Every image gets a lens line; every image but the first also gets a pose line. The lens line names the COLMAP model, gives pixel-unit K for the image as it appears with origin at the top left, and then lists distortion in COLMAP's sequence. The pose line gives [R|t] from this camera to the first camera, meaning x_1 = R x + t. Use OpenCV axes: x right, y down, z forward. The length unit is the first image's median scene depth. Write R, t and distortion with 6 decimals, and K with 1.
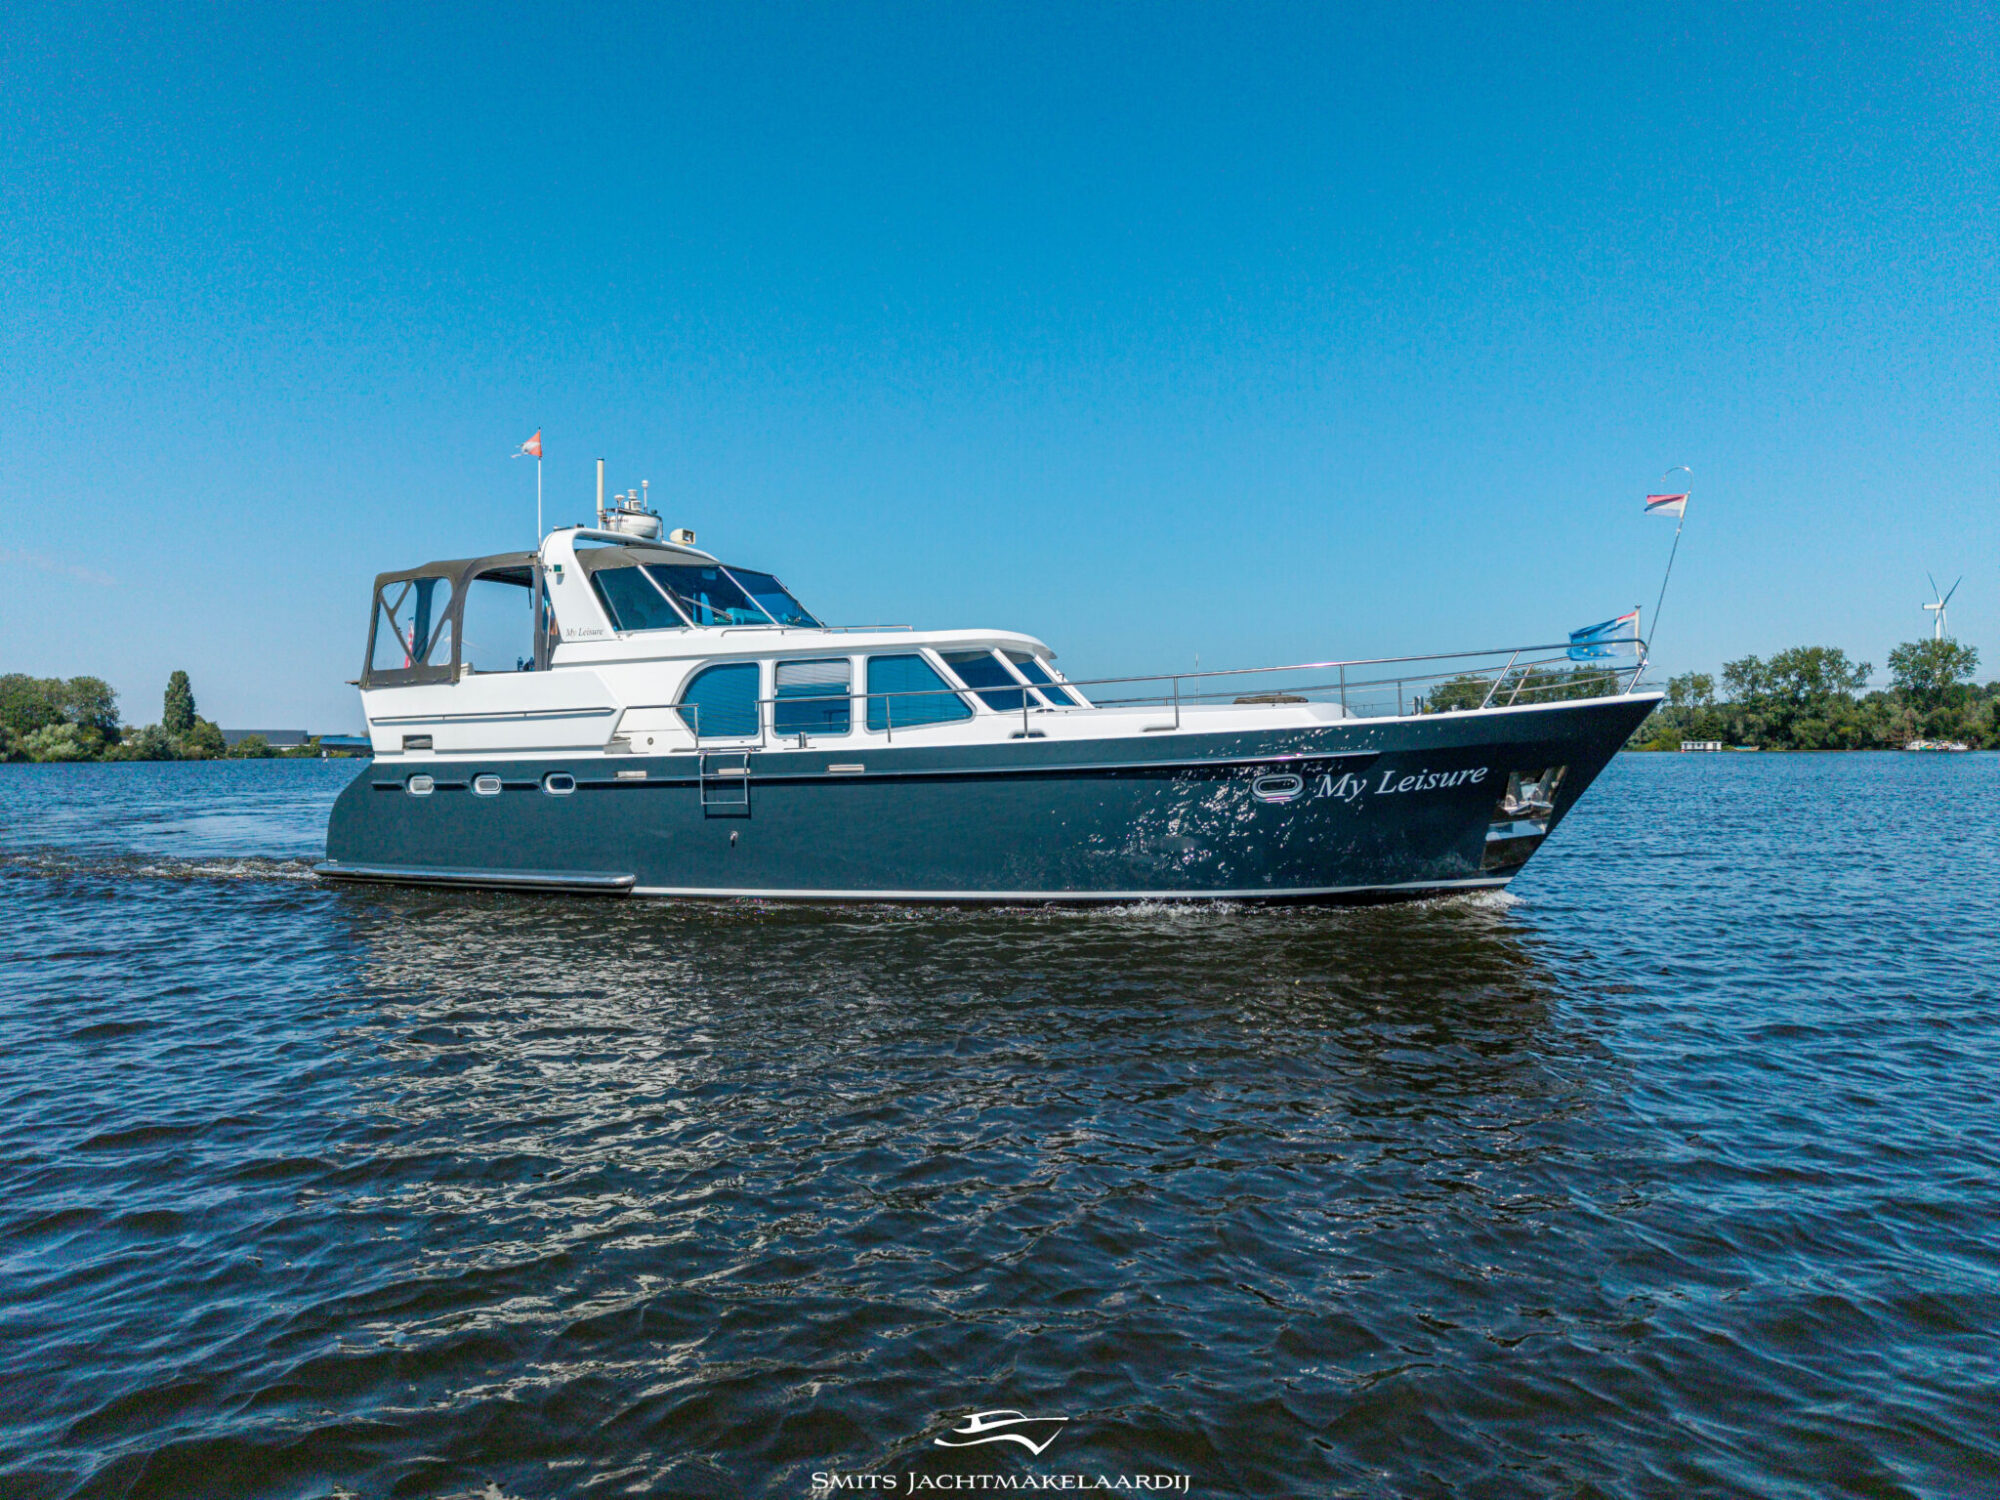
lens RADIAL K [[1379.5, 0, 1000.0], [0, 1379.5, 750.0], [0, 0, 1]] dist [0.001983, 0.000000]
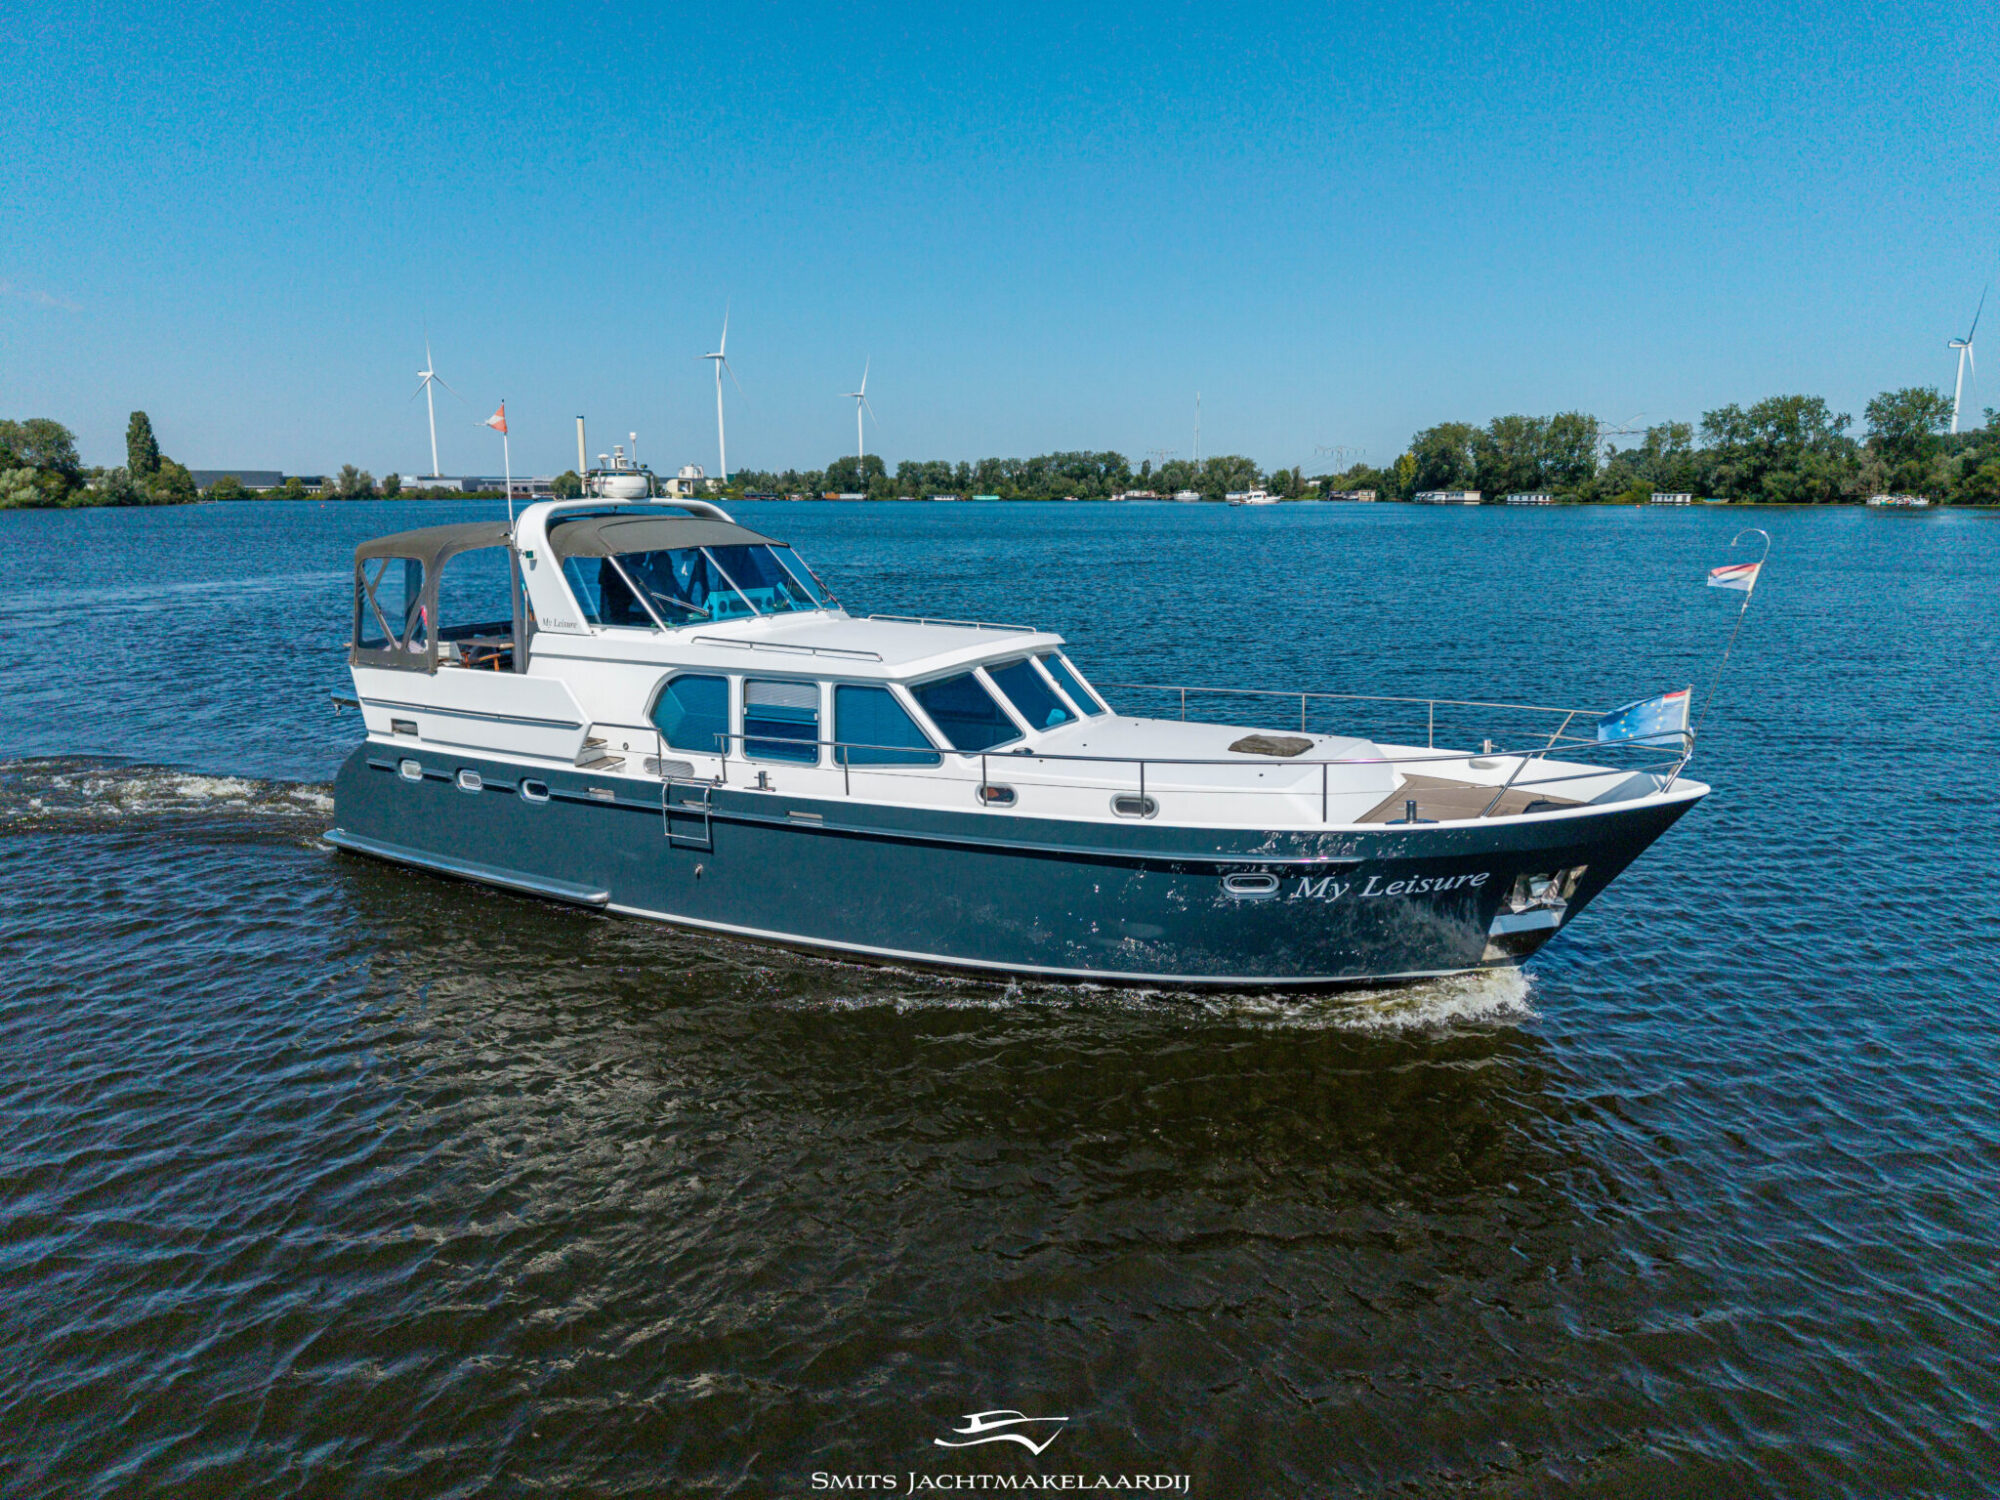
lens RADIAL K [[1379.5, 0, 1000.0], [0, 1379.5, 750.0], [0, 0, 1]] dist [0.001983, 0.000000]
pose [[0.995047, 0.023317, -0.096629, 0.103967], [-0.005897, 0.984234, 0.176776, -0.186262], [0.099227, -0.175330, 0.979496, 0.093016]]
